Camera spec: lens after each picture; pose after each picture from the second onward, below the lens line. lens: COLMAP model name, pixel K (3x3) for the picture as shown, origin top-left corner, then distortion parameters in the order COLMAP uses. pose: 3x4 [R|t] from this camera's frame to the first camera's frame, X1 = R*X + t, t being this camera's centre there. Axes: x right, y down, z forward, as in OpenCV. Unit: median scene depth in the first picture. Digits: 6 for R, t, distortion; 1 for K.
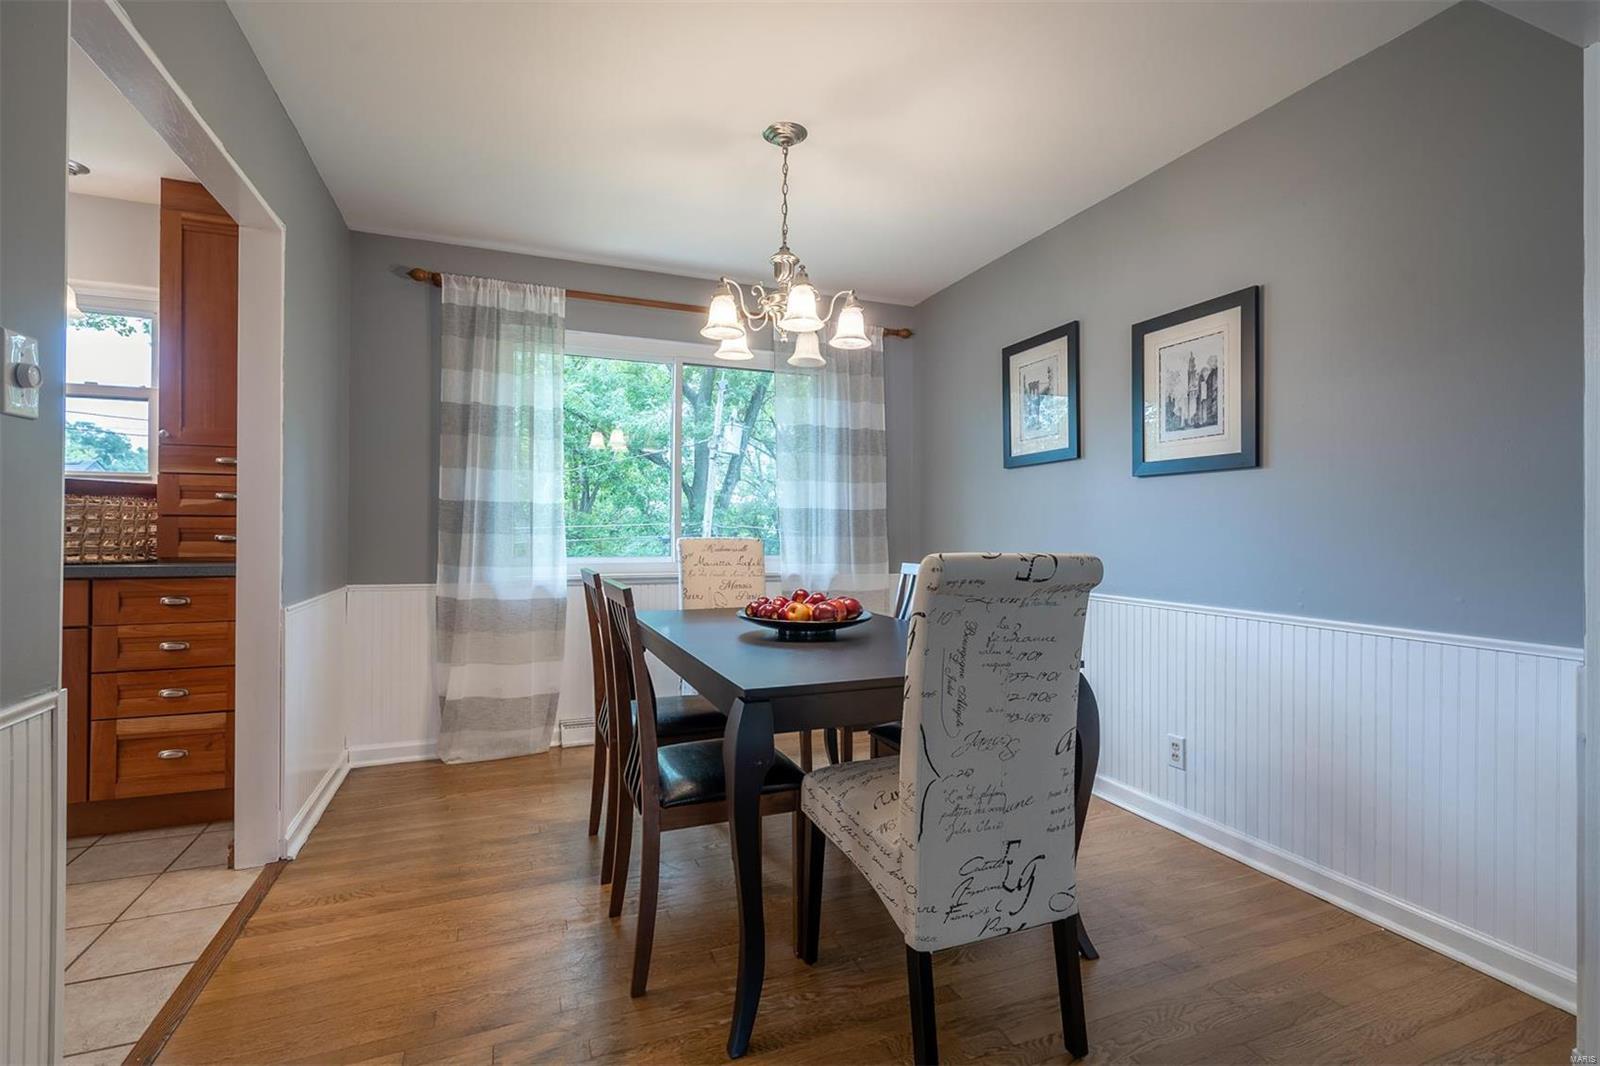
lens RADIAL K [[730.5, 0, 806.0], [0, 730.5, 523.5], [0, 0, 1]] dist [-0.005440, 0.002228]
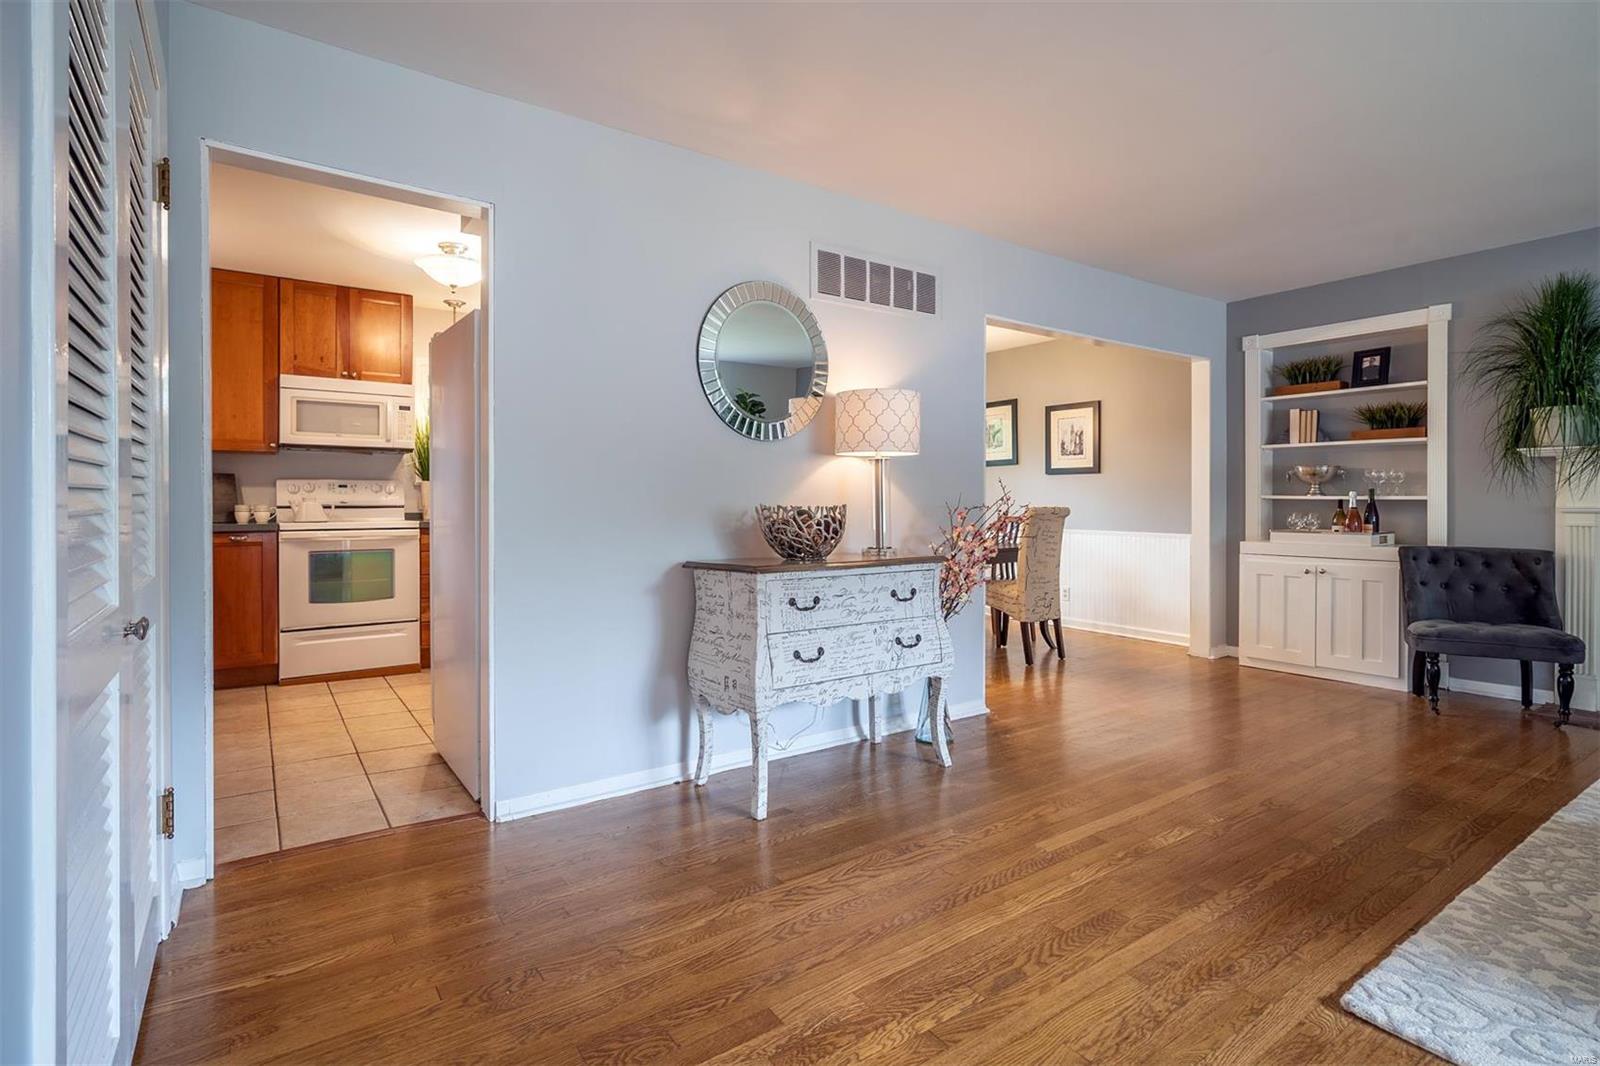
lens RADIAL K [[760.3, 0, 758.5], [0, 760.3, 488.9], [0, 0, 1]] dist [-0.003586, -0.002700]
pose [[0.981287, -0.003477, 0.192518, -0.906657], [0.003613, 0.999993, -0.000358, -0.024537], [-0.192515, 0.001047, 0.981293, -1.169099]]
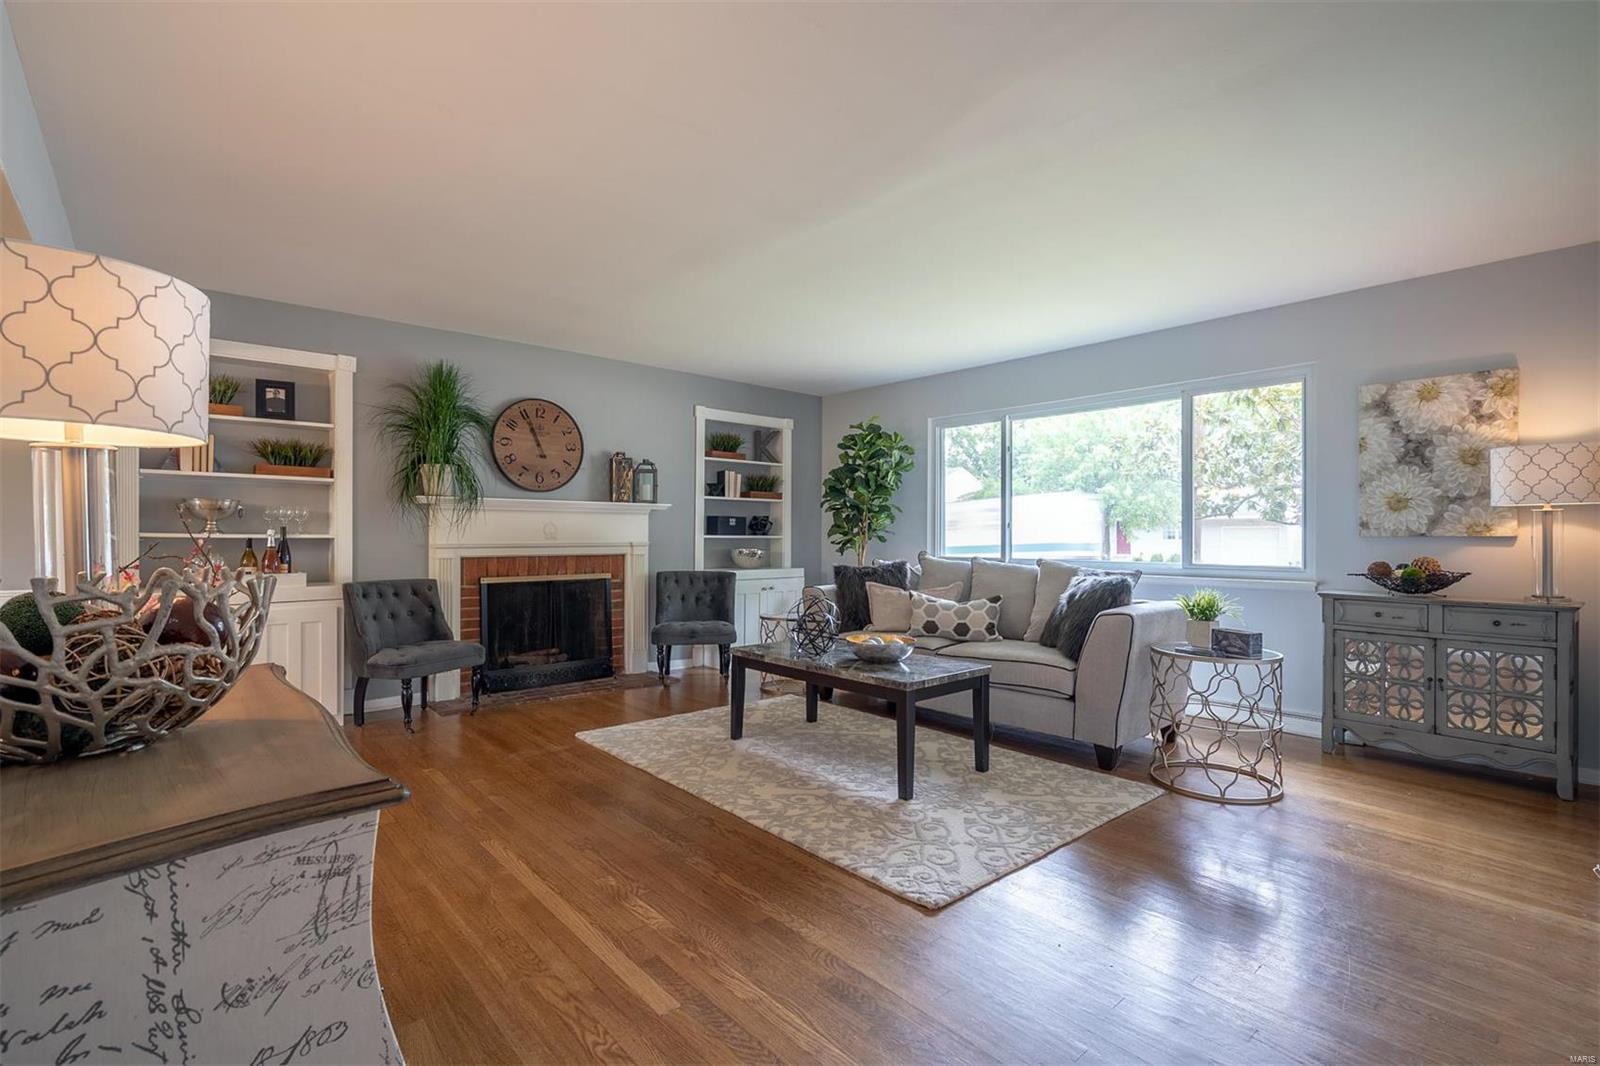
lens RADIAL K [[730.5, 0, 774.9], [0, 730.5, 525.7], [0, 0, 1]] dist [-0.005440, 0.002228]
pose [[-0.309464, 0.002195, 0.950908, -1.047122], [-0.015136, 0.999859, -0.007234, -0.027663], [-0.950791, -0.016631, -0.309388, -0.288218]]
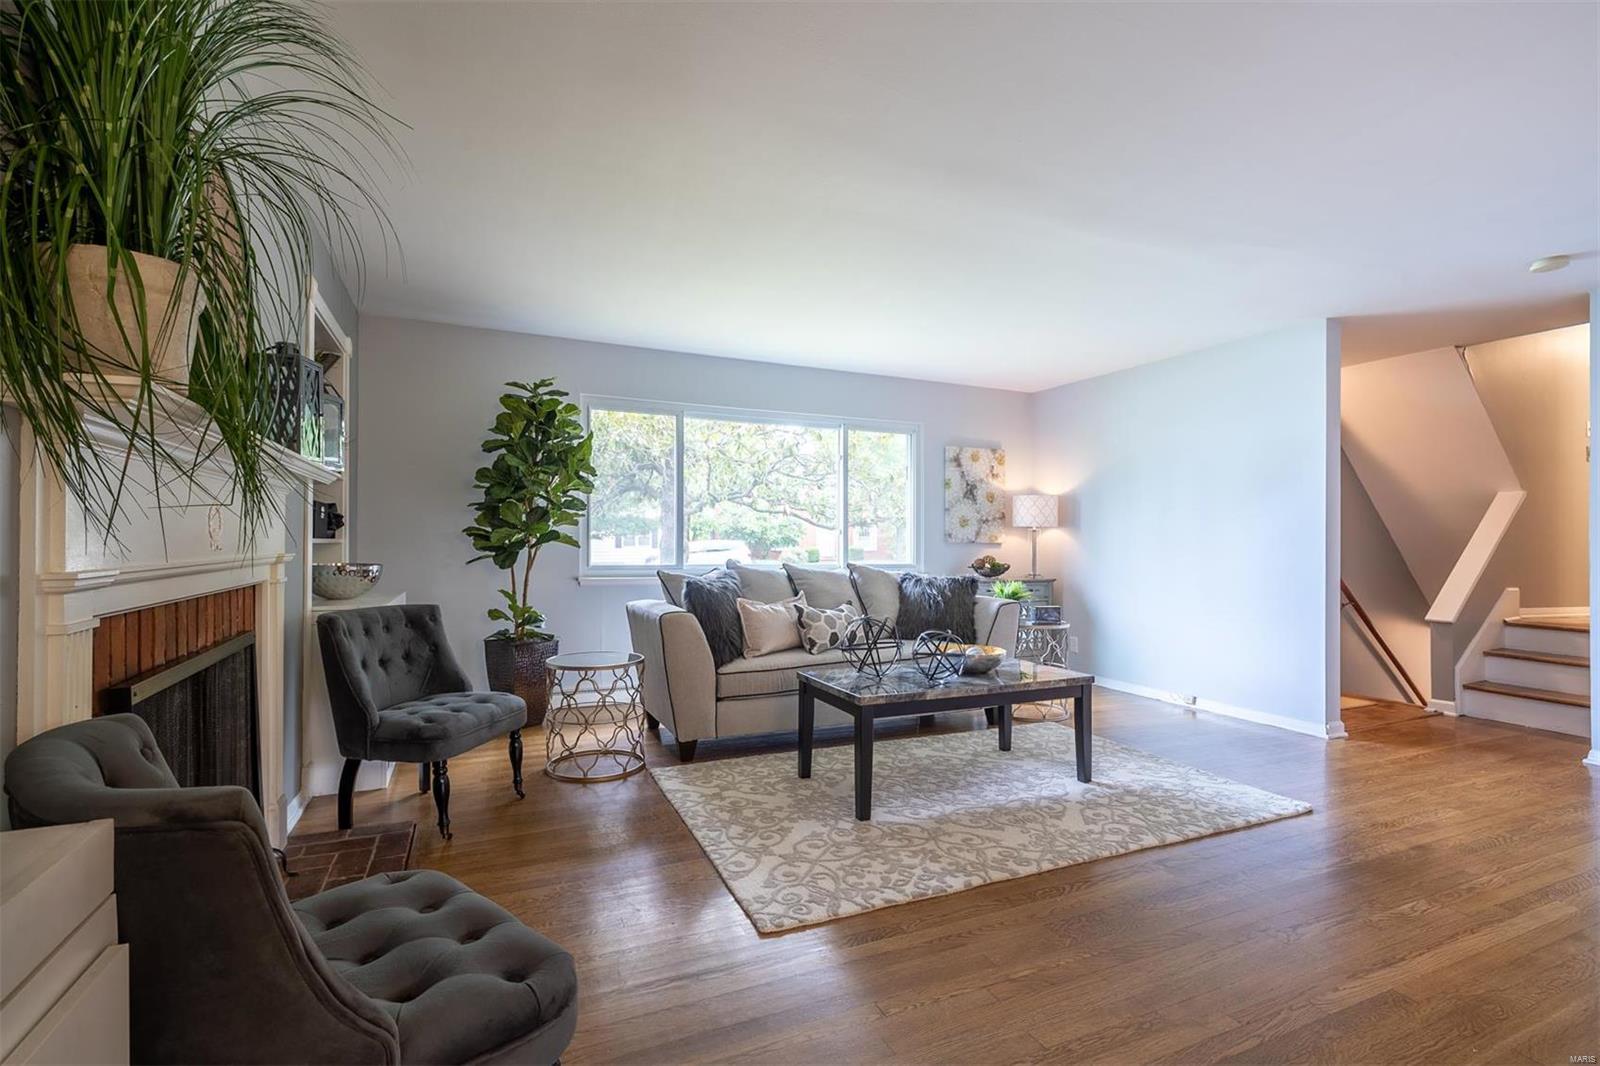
lens RADIAL K [[730.5, 0, 813.0], [0, 730.5, 545.8], [0, 0, 1]] dist [-0.005440, 0.002228]
pose [[-0.999148, -0.018756, -0.036775, 0.435973], [-0.018625, 0.999819, -0.003912, -0.008889], [0.036842, -0.003223, -0.999316, 0.379754]]
